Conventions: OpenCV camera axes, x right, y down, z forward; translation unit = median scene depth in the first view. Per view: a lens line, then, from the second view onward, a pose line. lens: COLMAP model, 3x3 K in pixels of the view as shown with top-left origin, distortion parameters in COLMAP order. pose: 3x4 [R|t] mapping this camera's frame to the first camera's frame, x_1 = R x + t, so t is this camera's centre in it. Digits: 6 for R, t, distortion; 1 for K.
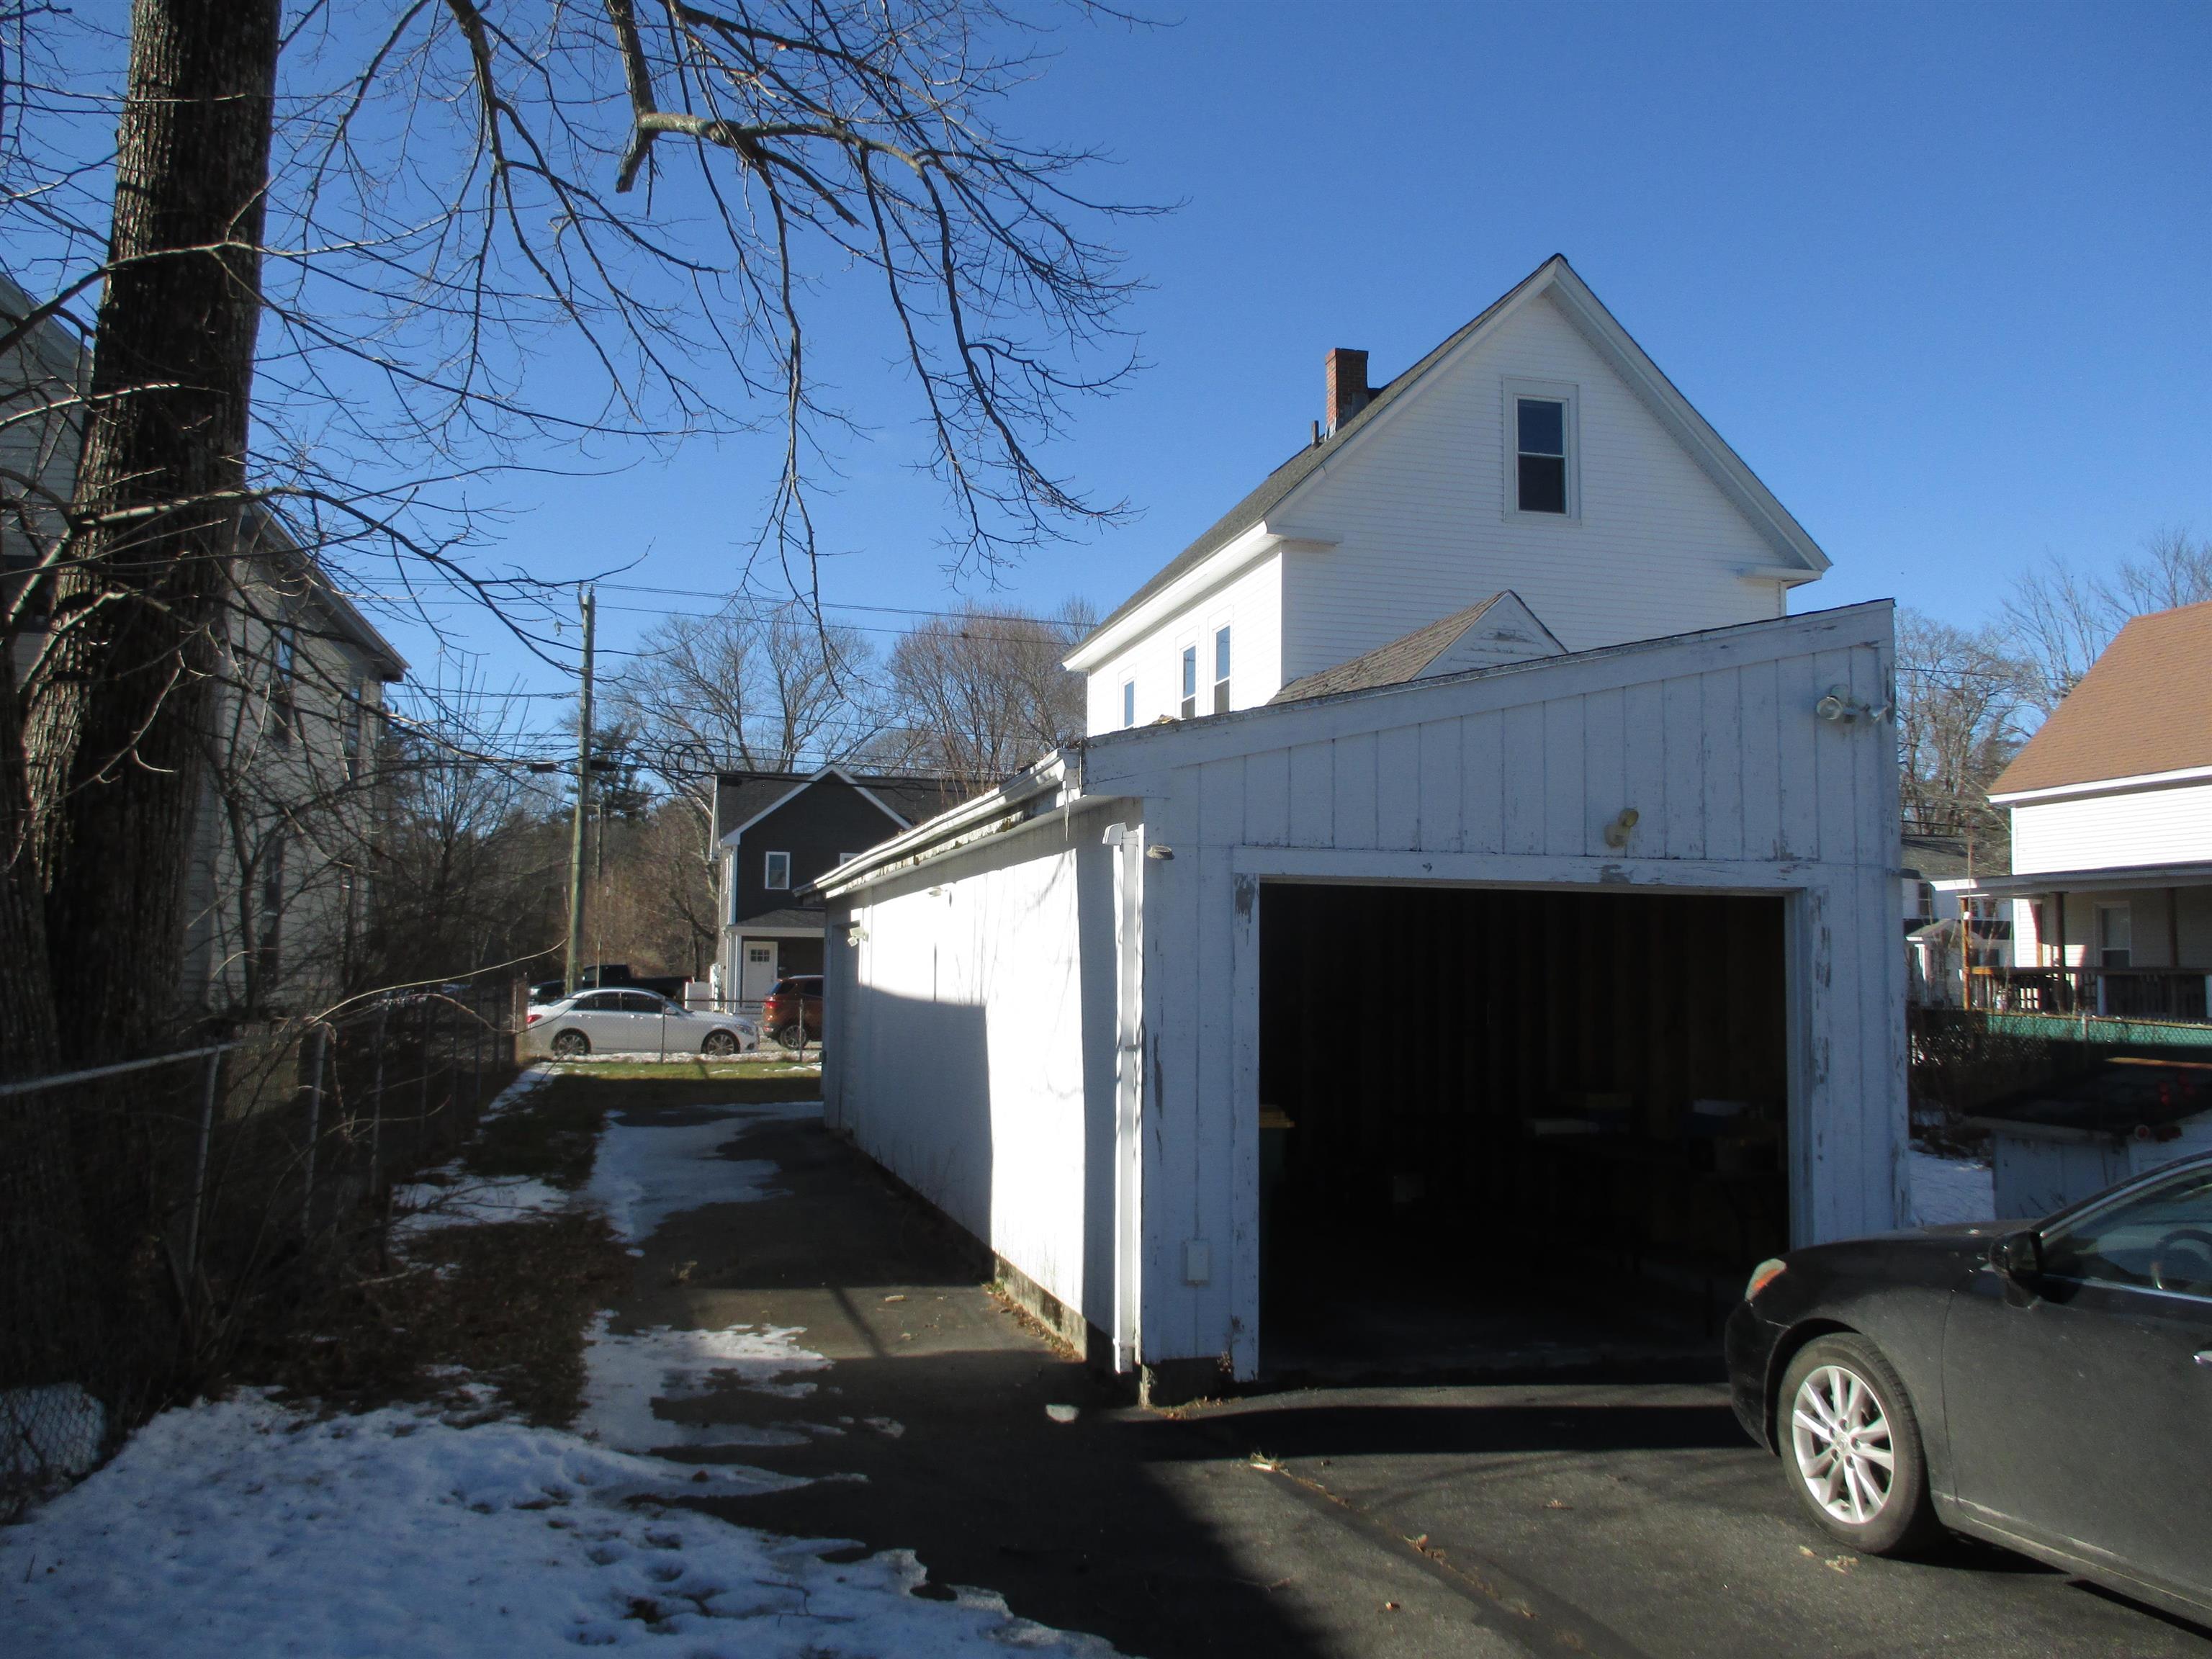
lens RADIAL K [[1784.0, 0, 1117.9], [0, 1784.0, 824.5], [0, 0, 1]] dist [-0.041675, 0.000629]
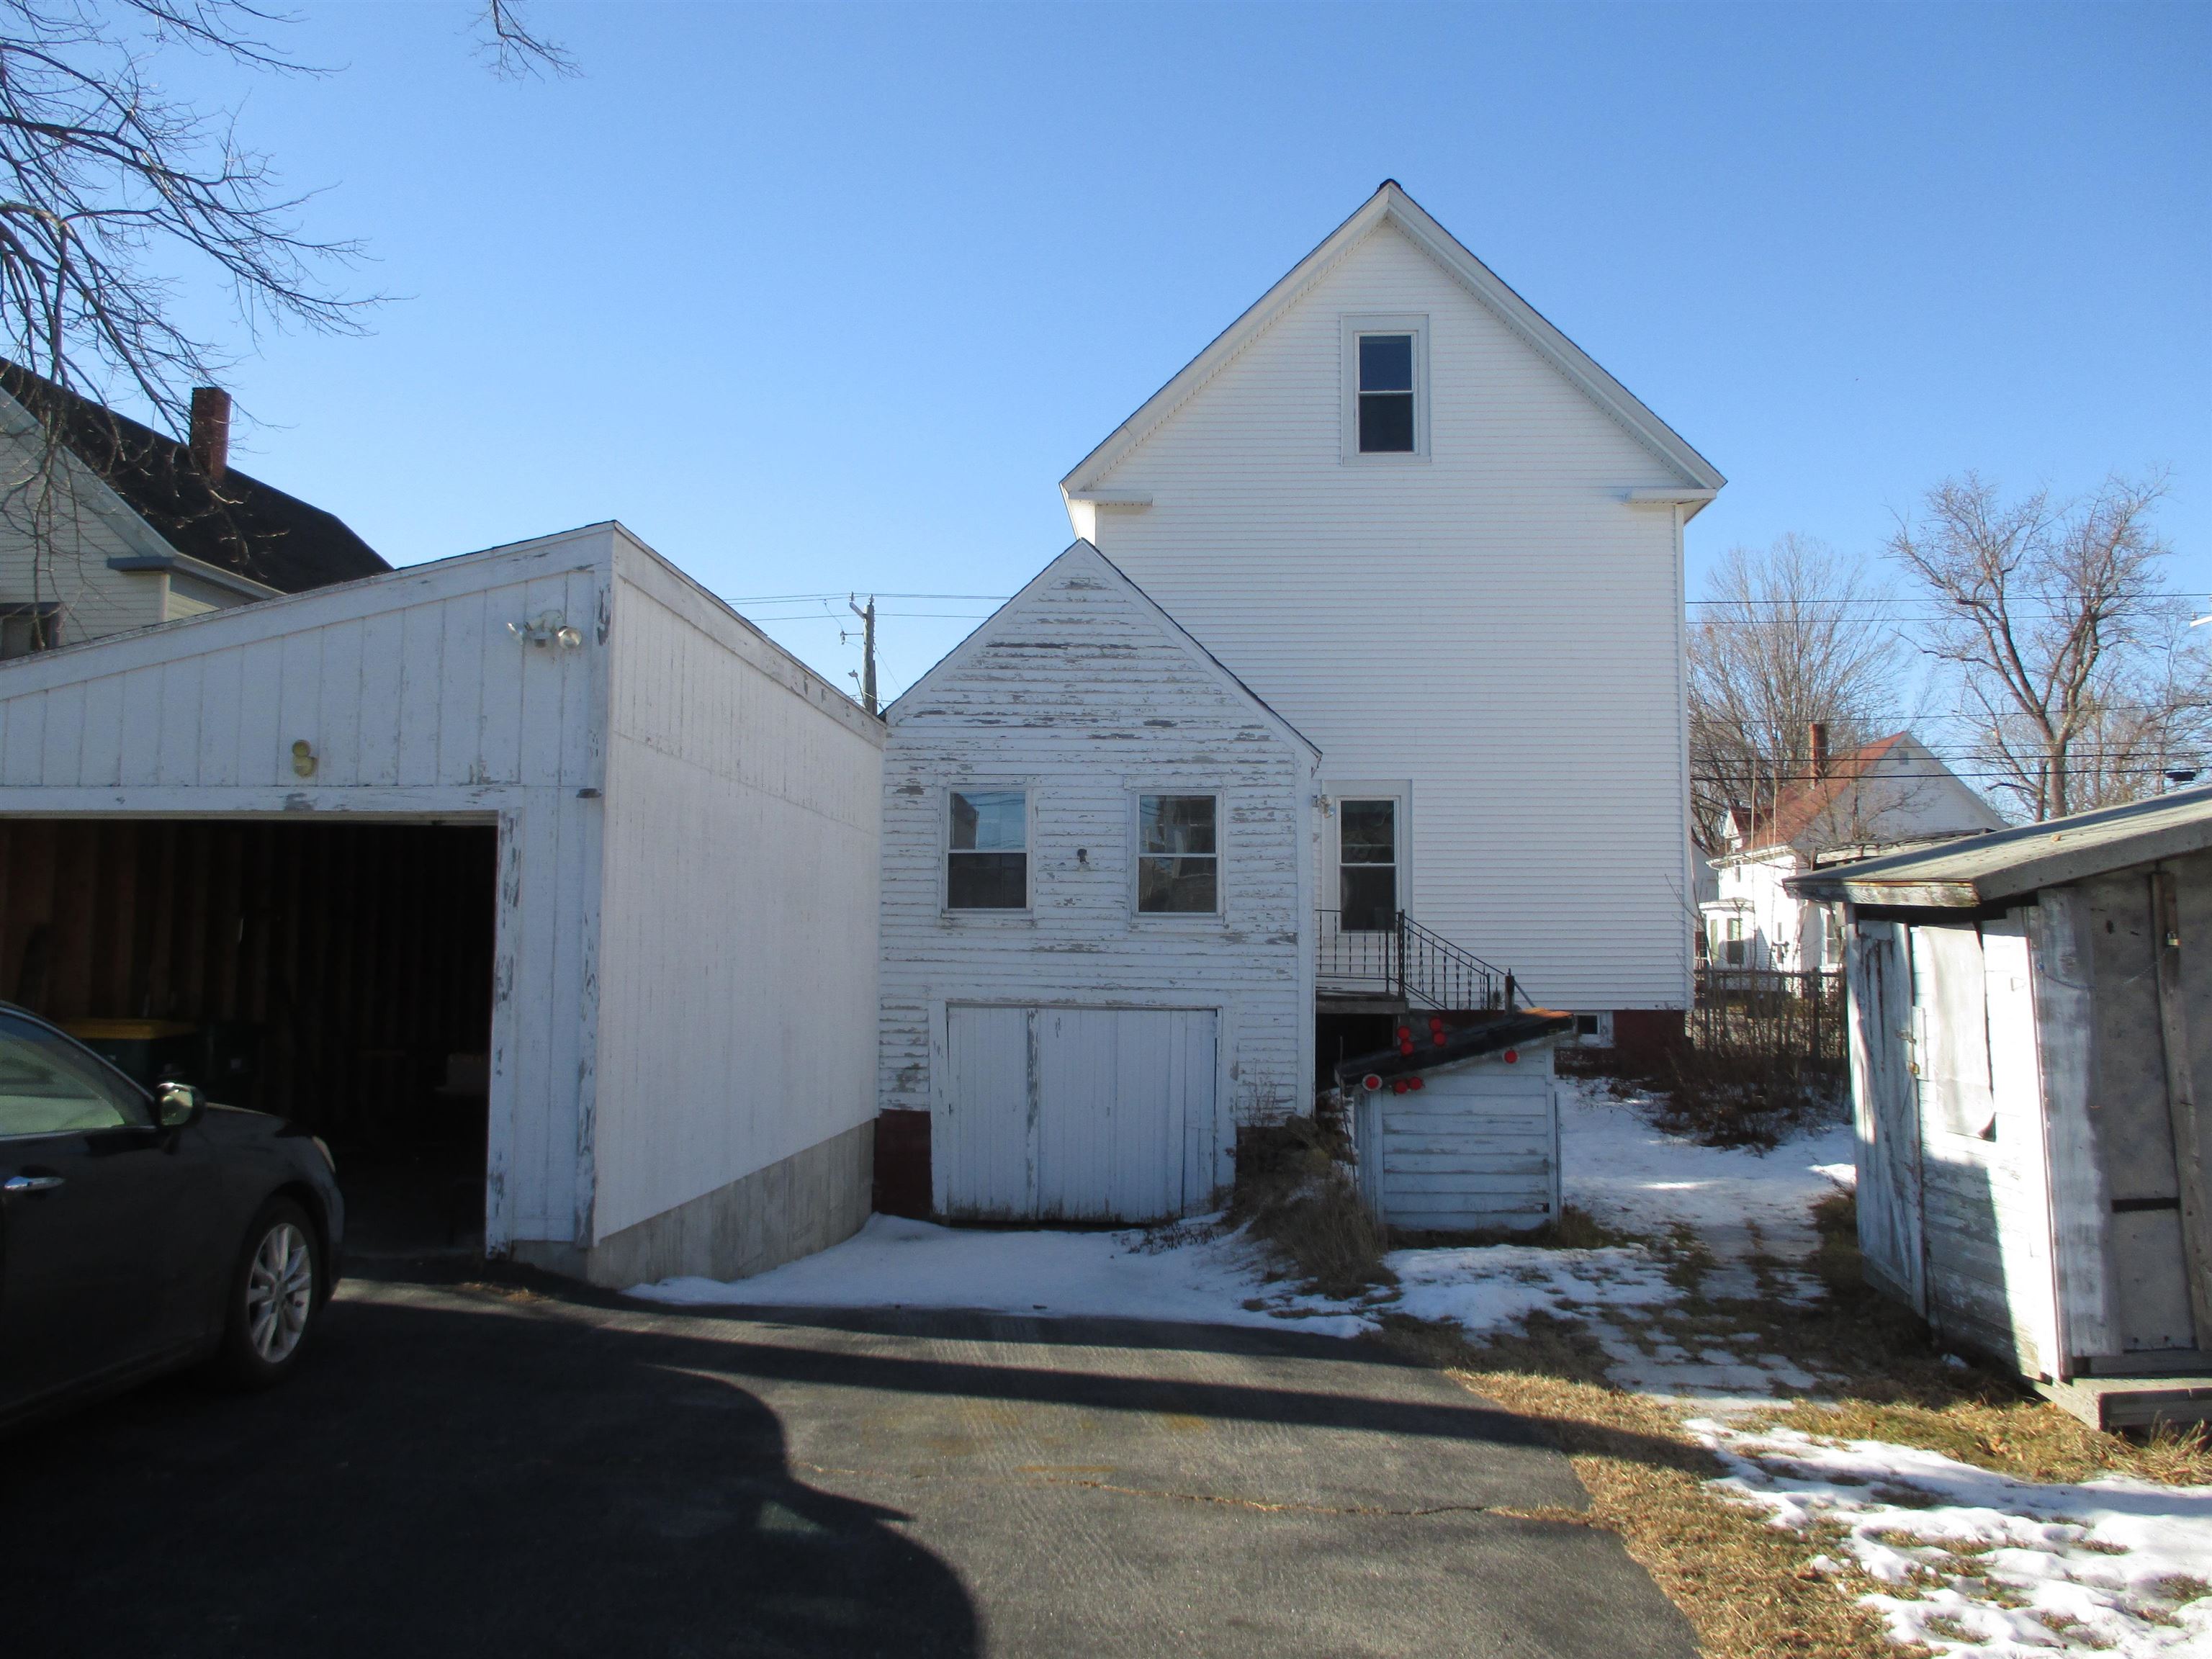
lens RADIAL K [[1784.0, 0, 1117.9], [0, 1784.0, 824.5], [0, 0, 1]] dist [-0.041675, 0.000629]
pose [[0.957016, -0.028671, -0.288615, 1.023331], [0.029865, 0.999554, -0.000266, 0.054657], [0.288493, -0.008365, 0.957445, 0.119162]]
